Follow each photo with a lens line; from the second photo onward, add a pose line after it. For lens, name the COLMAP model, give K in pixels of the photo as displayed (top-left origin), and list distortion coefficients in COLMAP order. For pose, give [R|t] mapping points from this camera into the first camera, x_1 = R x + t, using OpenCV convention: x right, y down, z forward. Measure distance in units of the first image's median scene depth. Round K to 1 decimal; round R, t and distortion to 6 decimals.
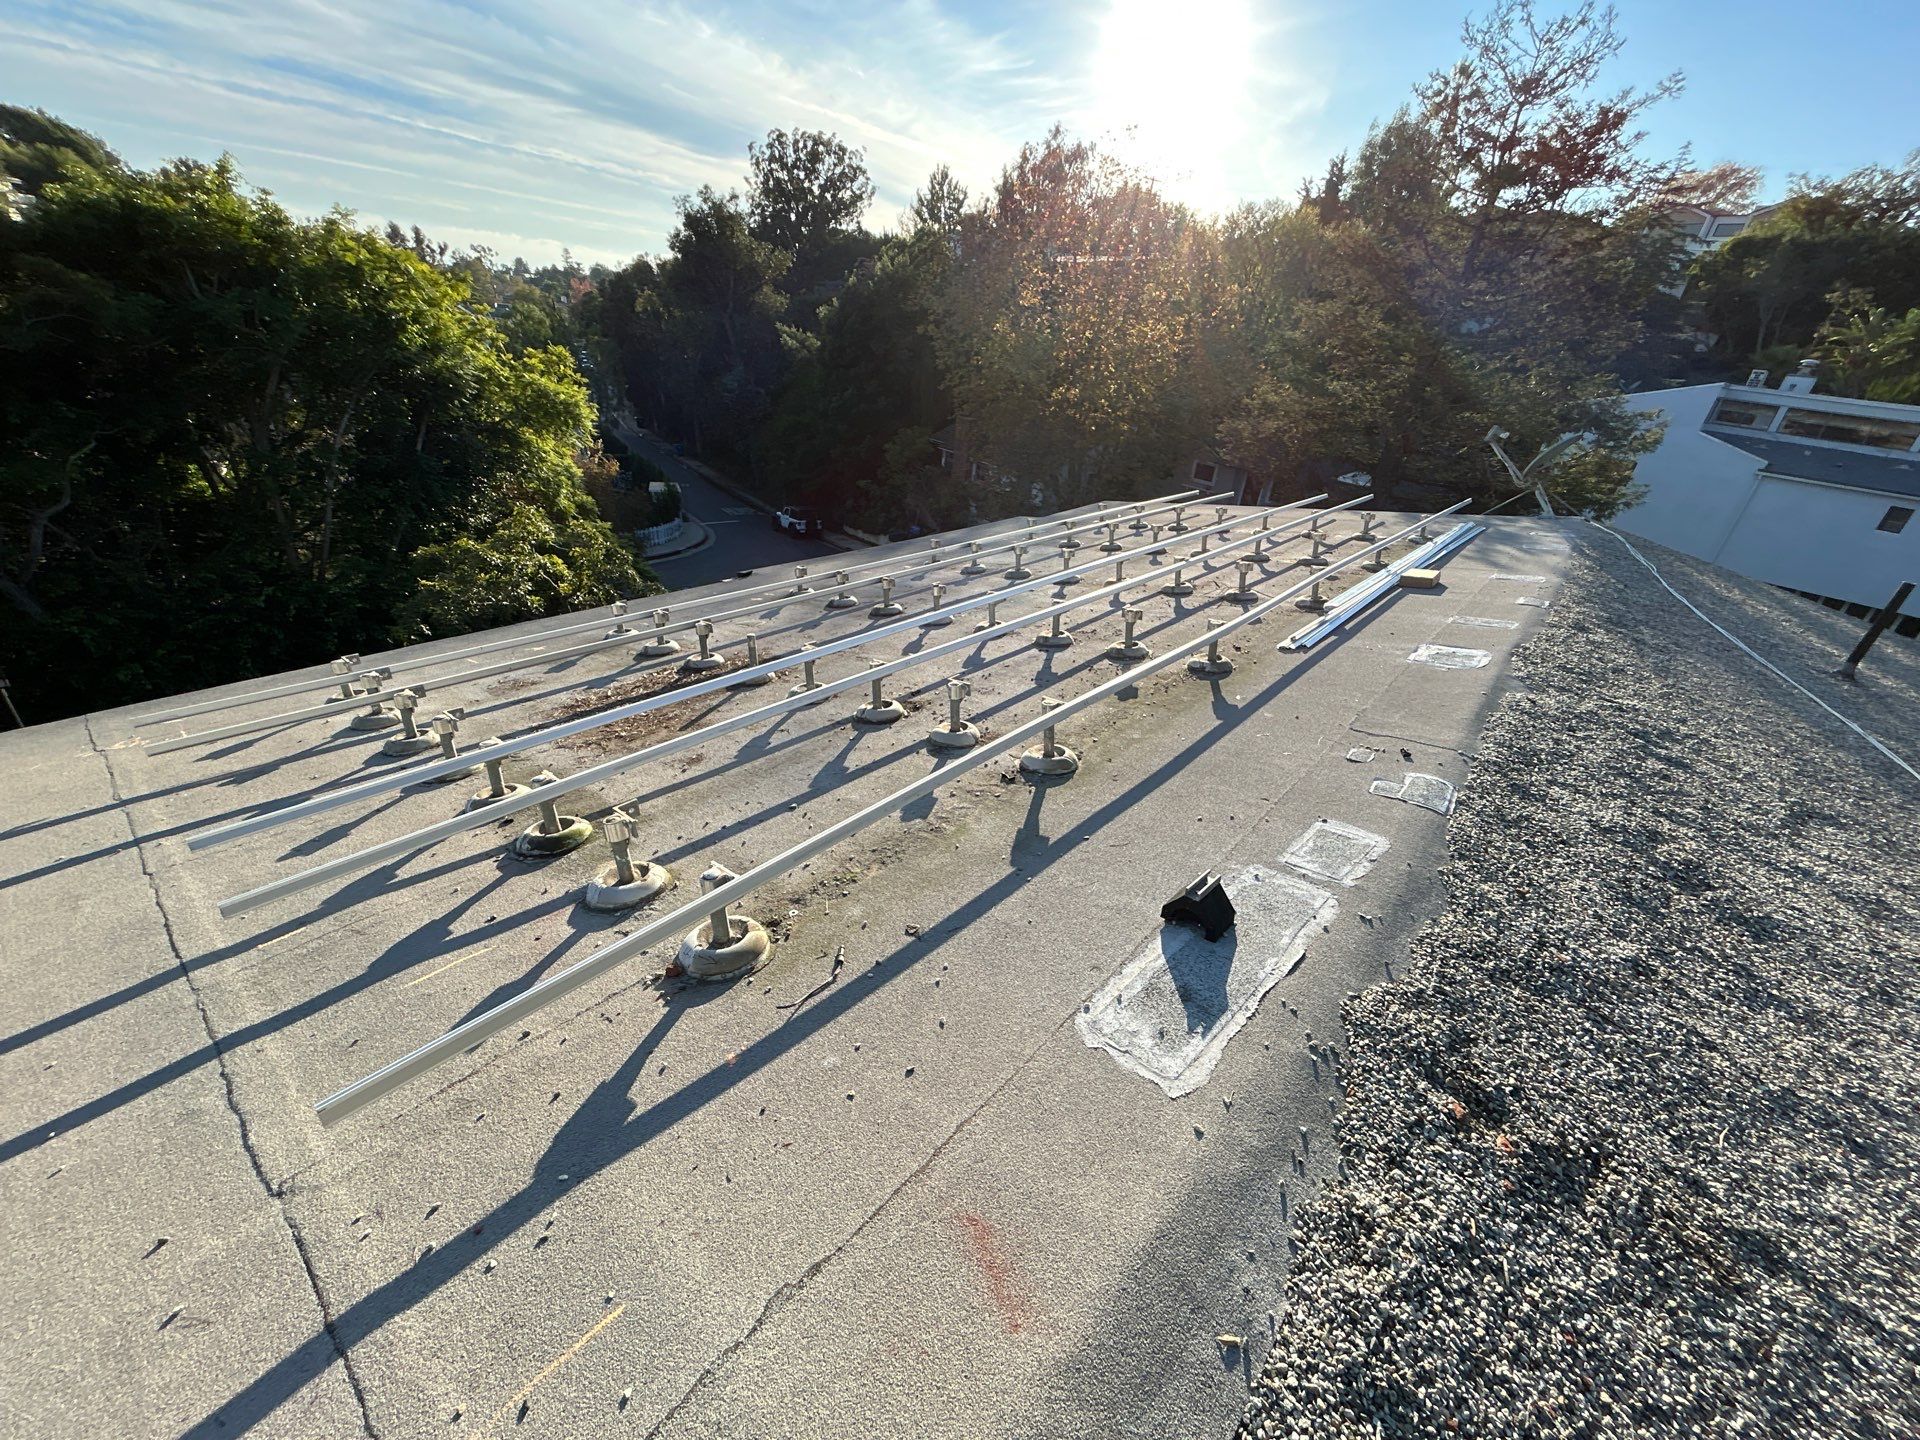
lens RADIAL K [[765.3, 0, 956.9], [0, 765.3, 719.2], [0, 0, 1]] dist [-0.001975, 0.000393]
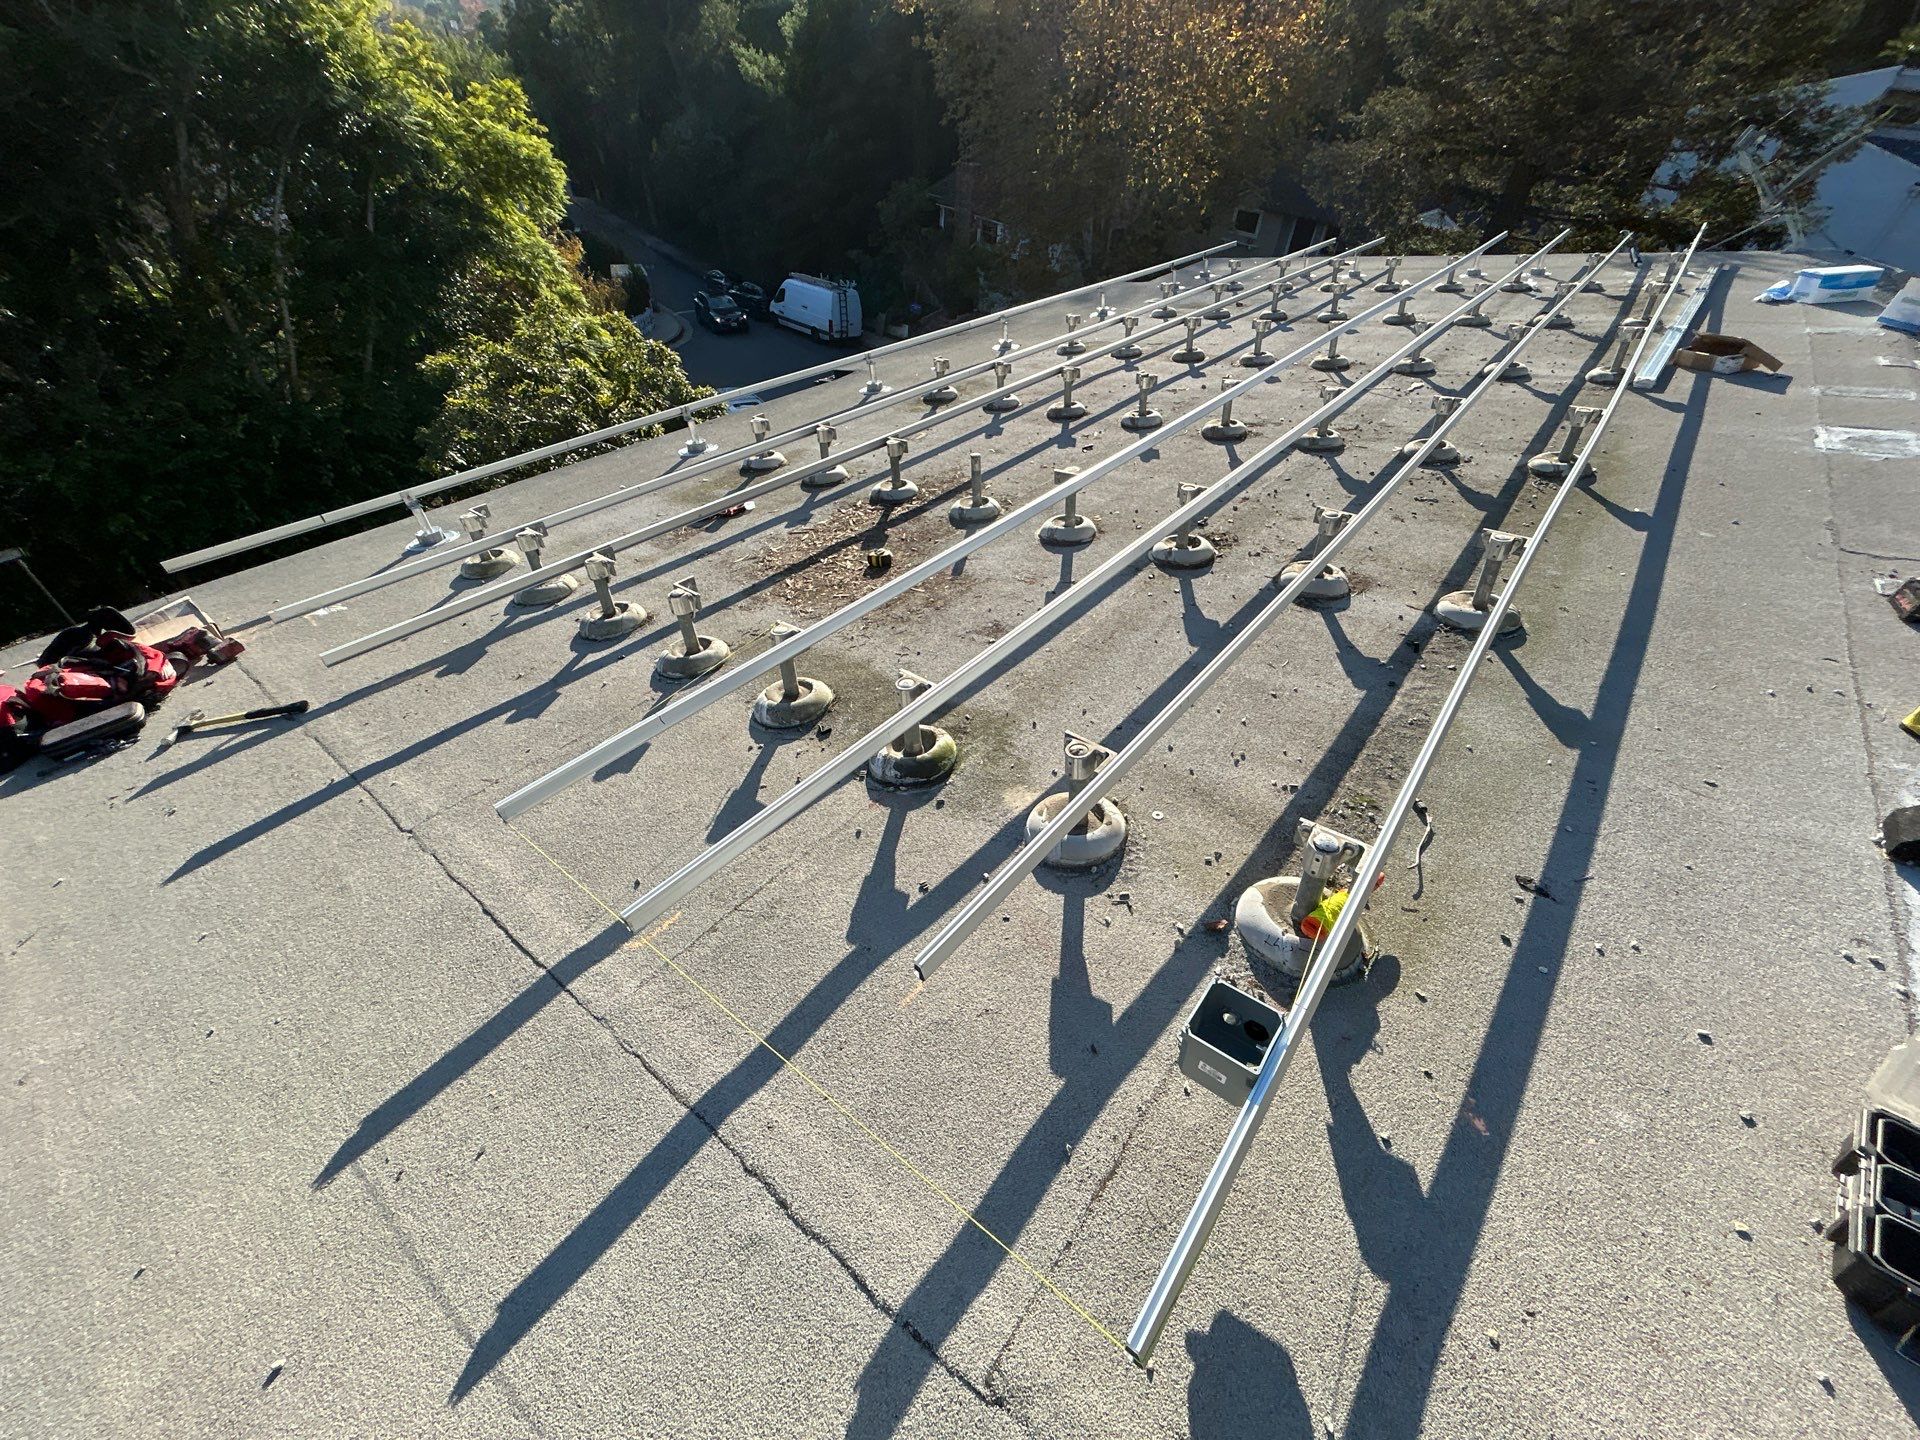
lens RADIAL K [[765.3, 0, 956.9], [0, 765.3, 719.2], [0, 0, 1]] dist [-0.001975, 0.000393]
pose [[0.998846, -0.047988, -0.002010, -0.289419], [0.046984, 0.967555, 0.248253, -0.041398], [-0.009968, -0.248061, 0.968693, 0.160761]]
